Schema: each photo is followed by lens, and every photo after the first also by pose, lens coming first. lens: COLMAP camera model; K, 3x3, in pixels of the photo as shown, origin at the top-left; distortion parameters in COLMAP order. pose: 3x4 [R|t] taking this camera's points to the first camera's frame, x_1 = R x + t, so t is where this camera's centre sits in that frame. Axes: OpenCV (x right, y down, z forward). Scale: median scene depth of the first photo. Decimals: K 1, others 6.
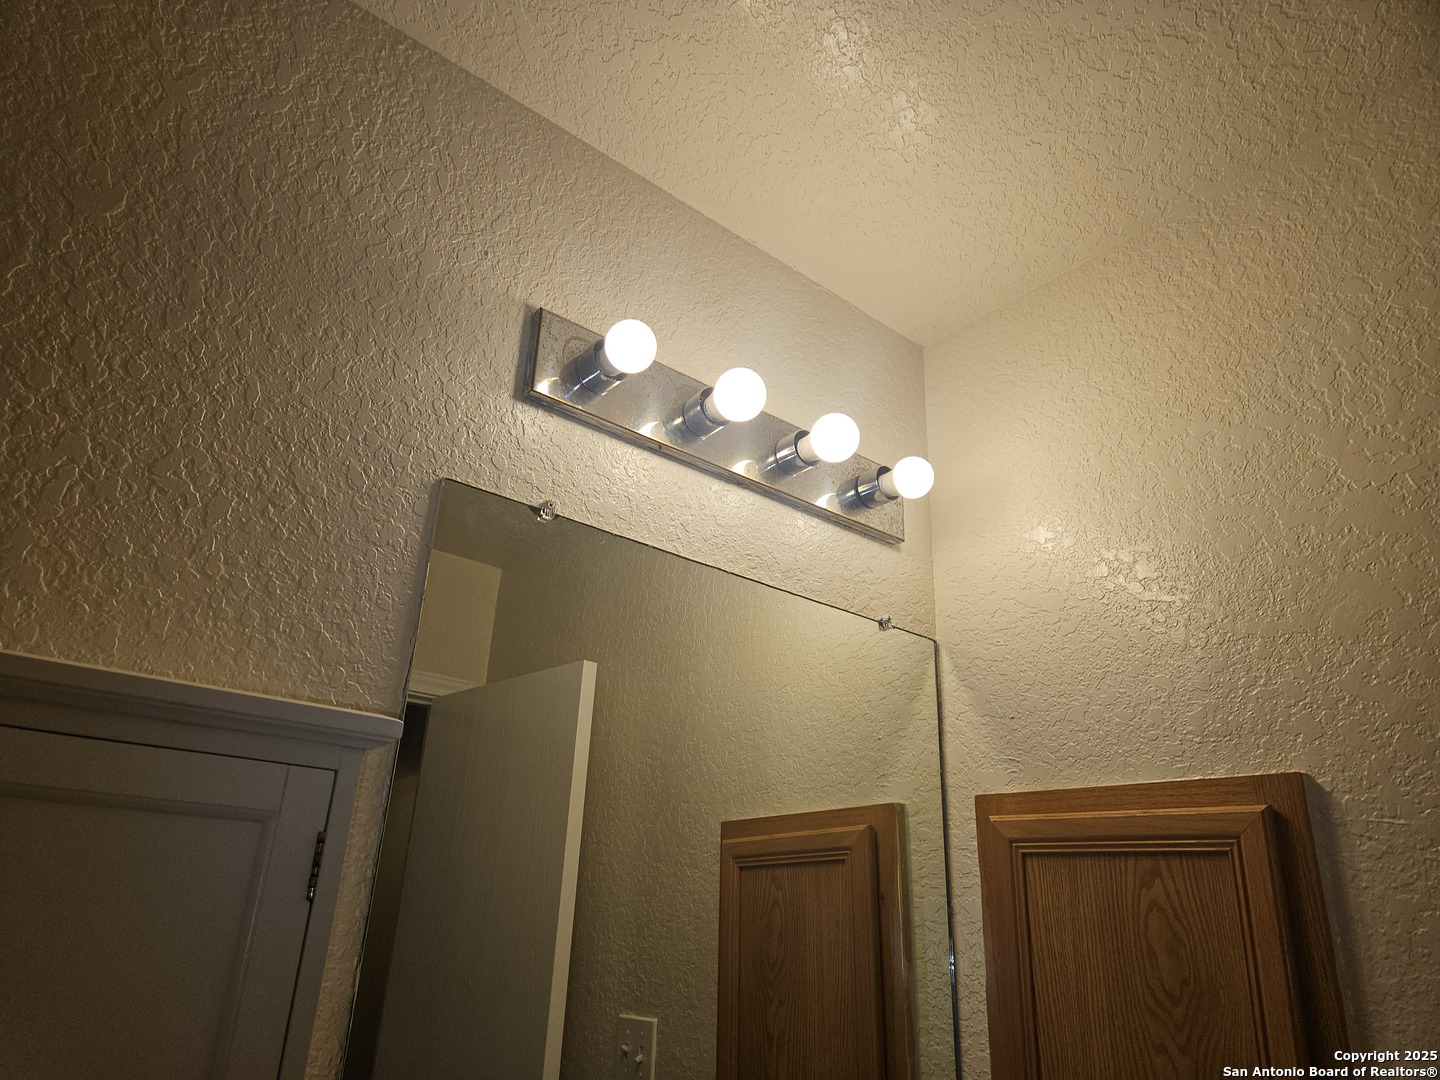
lens RADIAL K [[969.2, 0, 704.8], [0, 969.2, 541.1], [0, 0, 1]] dist [0.079547, -0.074181]
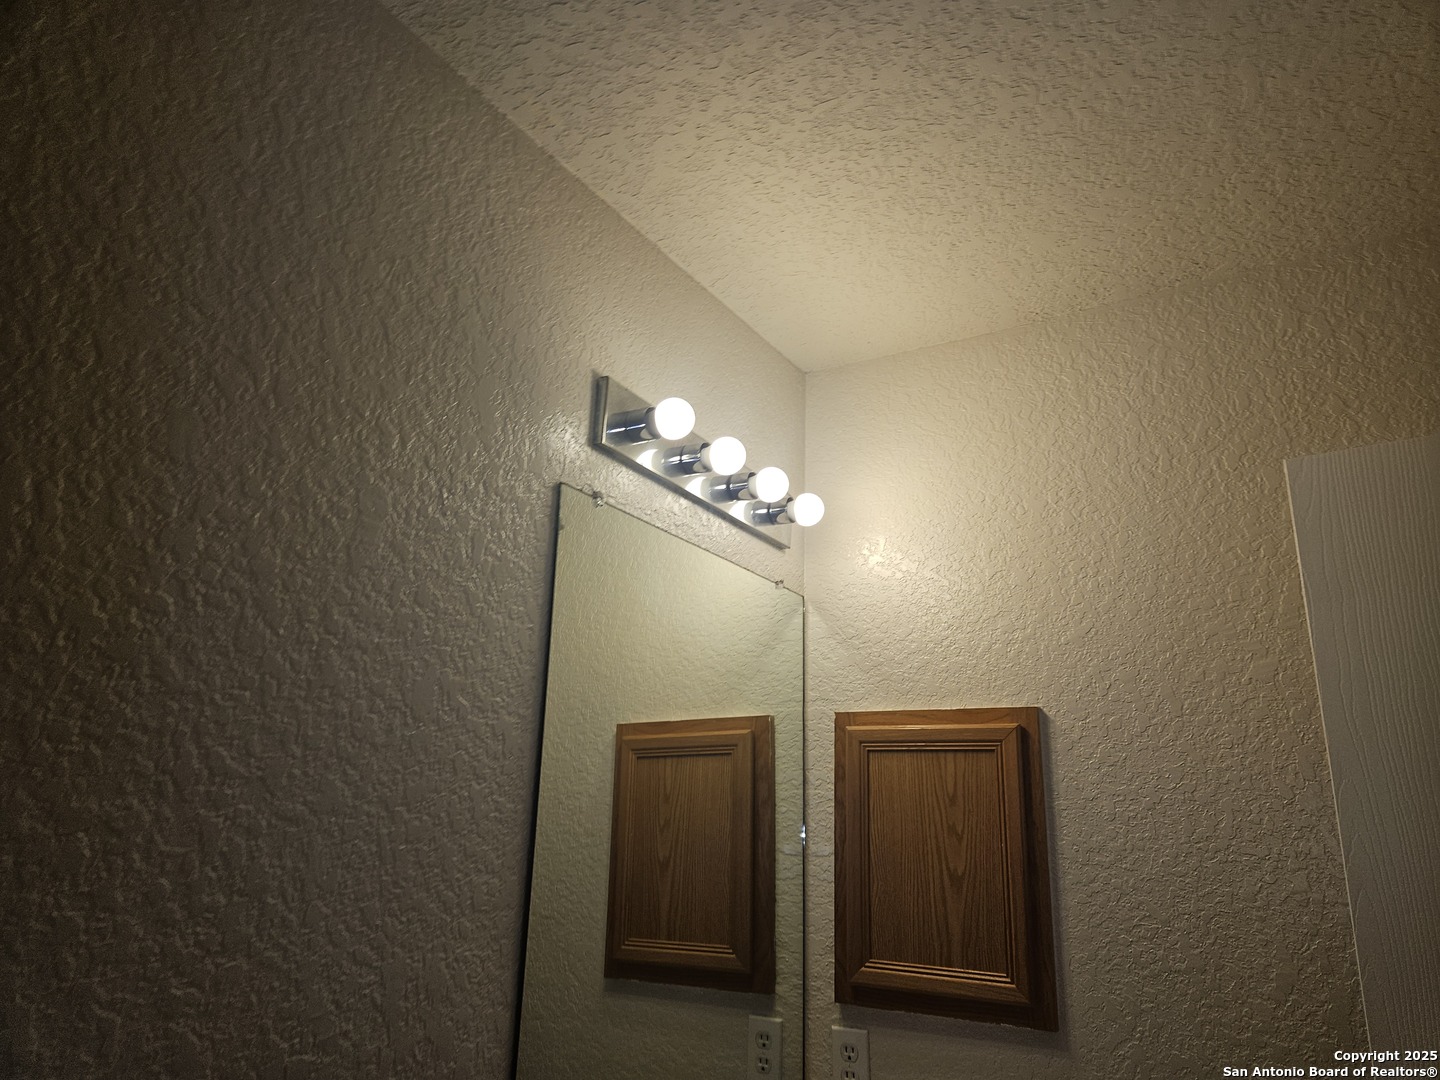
lens RADIAL K [[1039.4, 0, 720.0], [0, 1039.4, 540.0], [0, 0, 1]] dist [0.083622, -0.094269]
pose [[0.938119, 0.100381, 0.331447, -0.451699], [-0.133551, 0.987904, 0.078804, -0.128239], [-0.319527, -0.118193, 0.940177, -0.493368]]
